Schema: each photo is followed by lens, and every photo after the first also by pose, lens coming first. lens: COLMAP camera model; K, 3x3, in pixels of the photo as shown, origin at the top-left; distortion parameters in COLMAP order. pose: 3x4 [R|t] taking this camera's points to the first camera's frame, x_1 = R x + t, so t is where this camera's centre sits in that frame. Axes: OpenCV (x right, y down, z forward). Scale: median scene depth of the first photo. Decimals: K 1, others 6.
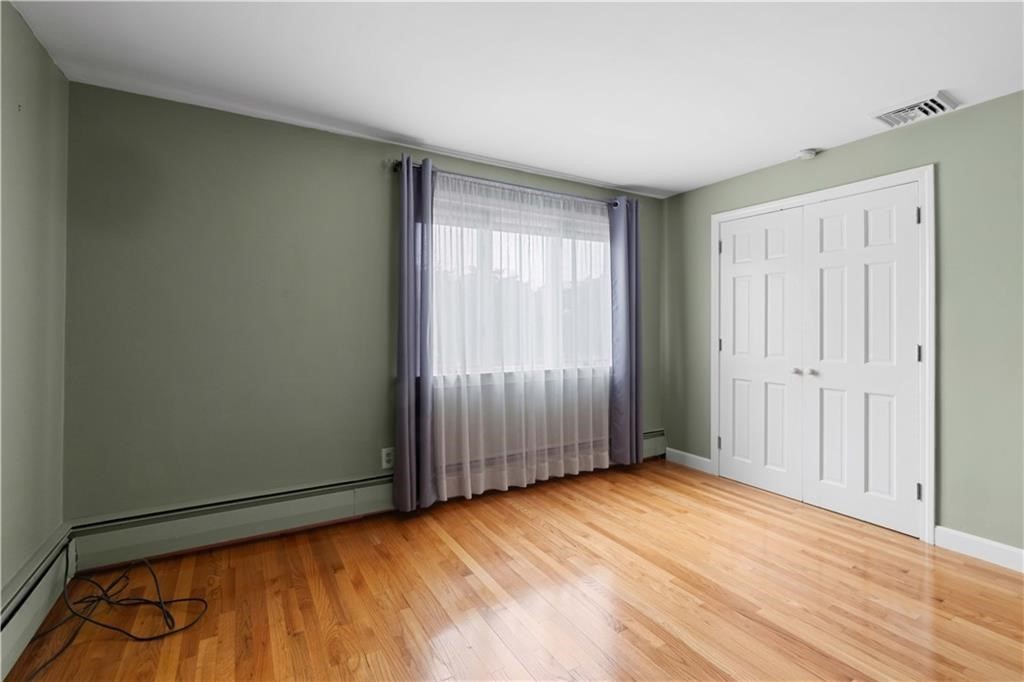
lens RADIAL K [[473.7, 0, 505.0], [0, 473.7, 324.7], [0, 0, 1]] dist [-0.013197, -0.000132]
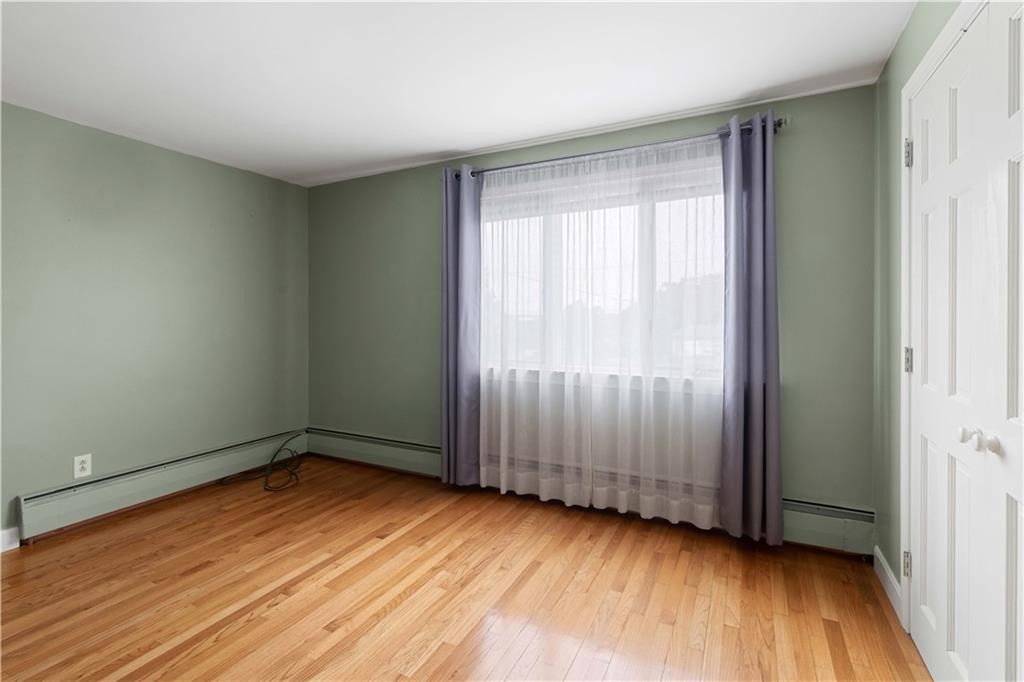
lens RADIAL K [[473.7, 0, 505.0], [0, 473.7, 324.7], [0, 0, 1]] dist [-0.013197, -0.000132]
pose [[0.523430, 0.010136, -0.852008, 0.751830], [0.001866, 0.999913, 0.013042, 0.000184], [0.852066, -0.008417, 0.523366, 0.476873]]
